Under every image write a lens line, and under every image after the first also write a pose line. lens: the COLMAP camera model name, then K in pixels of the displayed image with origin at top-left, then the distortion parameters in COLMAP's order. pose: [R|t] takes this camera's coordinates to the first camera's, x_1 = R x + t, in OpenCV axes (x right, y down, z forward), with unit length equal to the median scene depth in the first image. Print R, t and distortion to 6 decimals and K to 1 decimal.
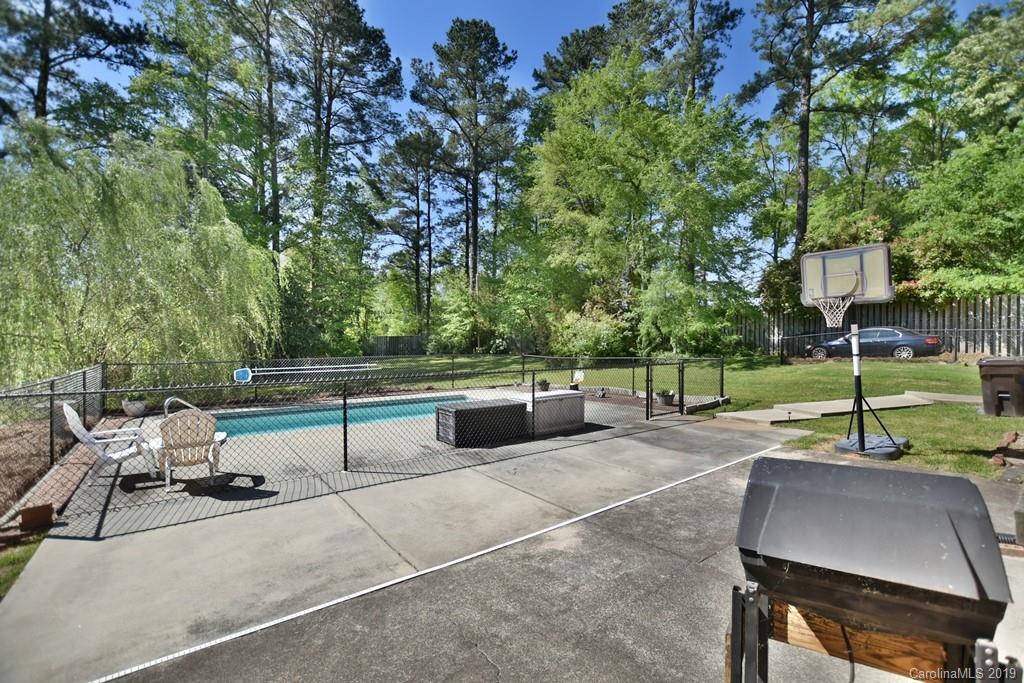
lens RADIAL K [[445.8, 0, 512.5], [0, 445.8, 341.8], [0, 0, 1]] dist [-0.017853, 0.001245]
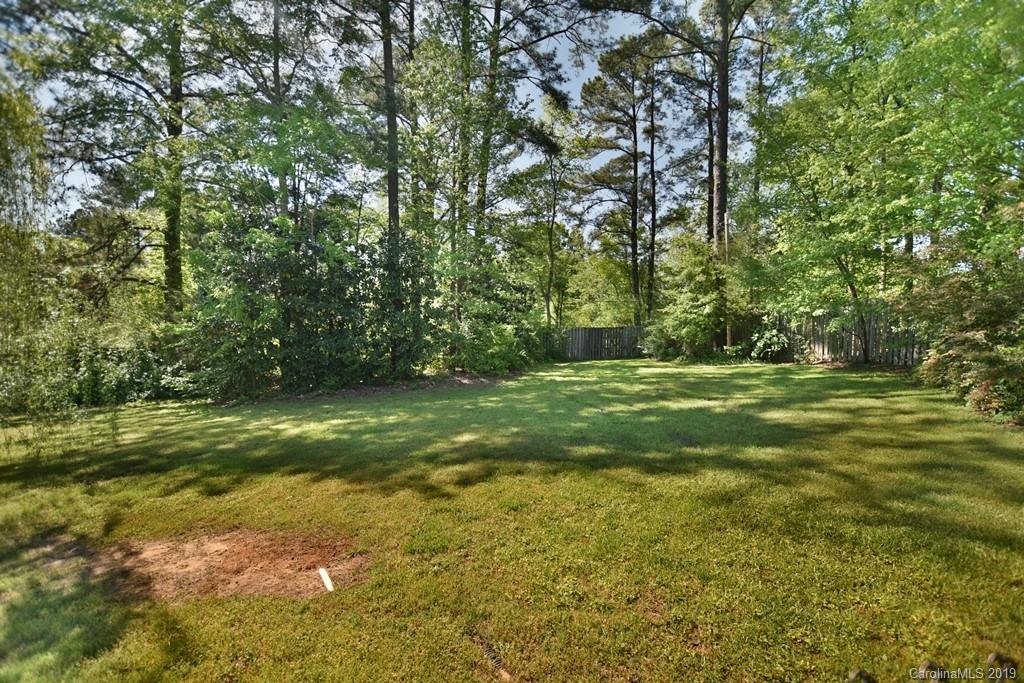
lens RADIAL K [[445.8, 0, 519.1], [0, 445.8, 335.9], [0, 0, 1]] dist [-0.017853, 0.001245]
pose [[0.868528, 0.011204, -0.495514, -0.020207], [-0.013333, 0.999911, -0.000760, 0.003190], [0.495461, 0.007267, 0.868600, 0.290461]]
